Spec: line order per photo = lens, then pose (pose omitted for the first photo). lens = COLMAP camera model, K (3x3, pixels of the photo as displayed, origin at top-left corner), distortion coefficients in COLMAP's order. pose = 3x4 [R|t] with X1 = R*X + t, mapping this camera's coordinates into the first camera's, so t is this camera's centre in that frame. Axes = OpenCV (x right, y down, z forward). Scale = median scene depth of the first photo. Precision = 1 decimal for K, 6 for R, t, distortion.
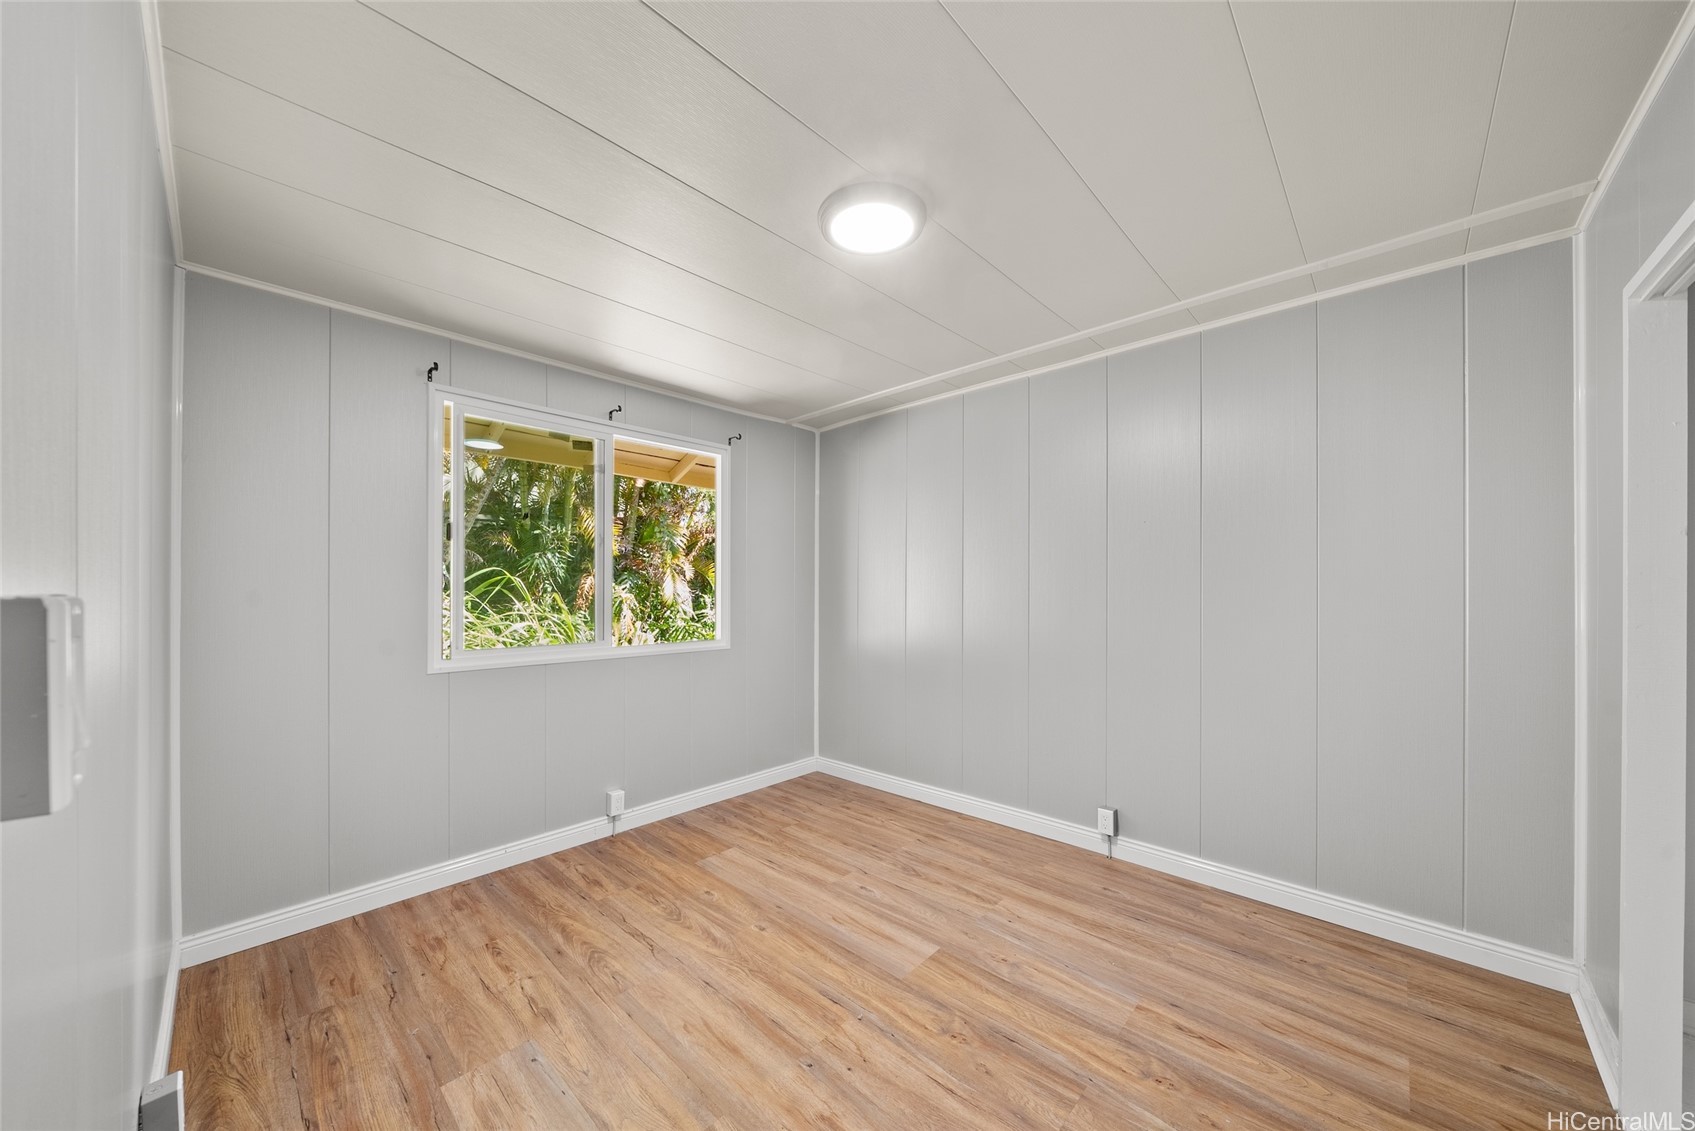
lens RADIAL K [[579.4, 0, 856.7], [0, 579.4, 583.0], [0, 0, 1]] dist [-0.003208, -0.000335]
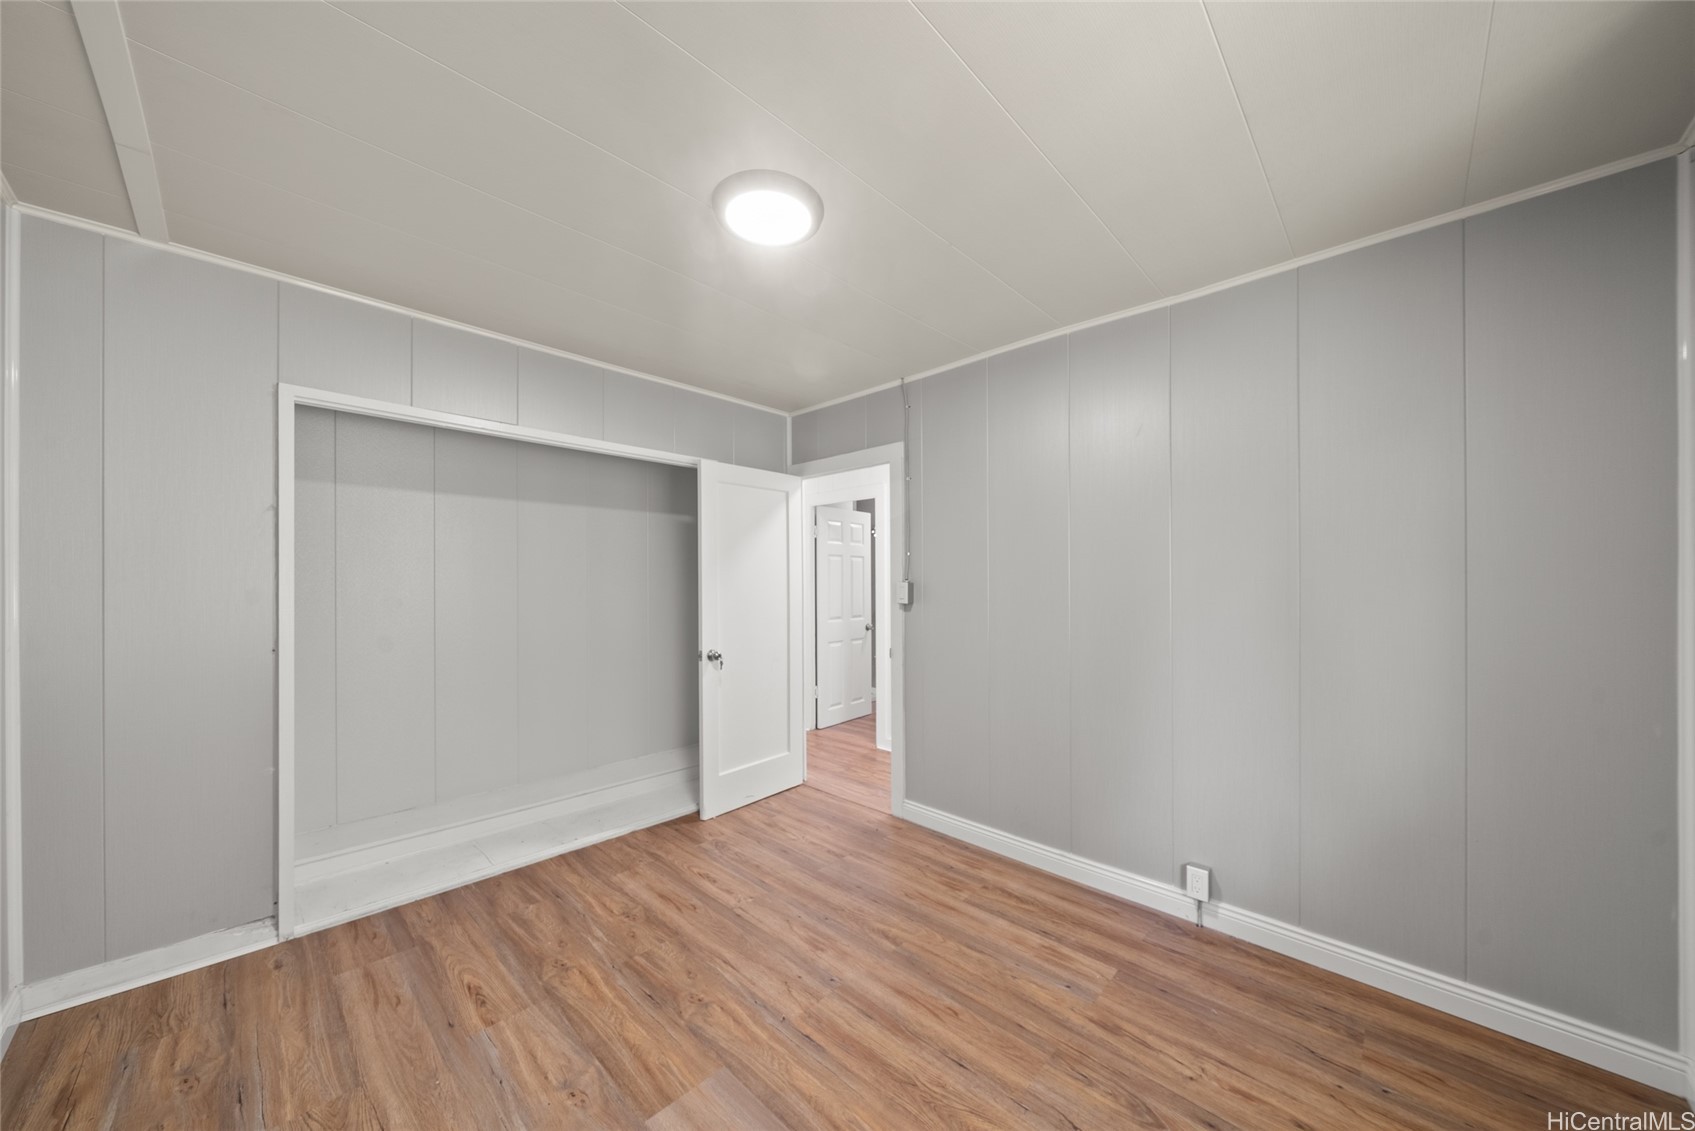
lens RADIAL K [[579.4, 0, 833.4], [0, 579.4, 577.0], [0, 0, 1]] dist [-0.003208, -0.000335]
pose [[-0.998985, 0.003405, 0.044916, -0.124780], [0.002932, 0.999940, -0.010585, 0.006888], [-0.044950, -0.010442, -0.998935, 1.963574]]
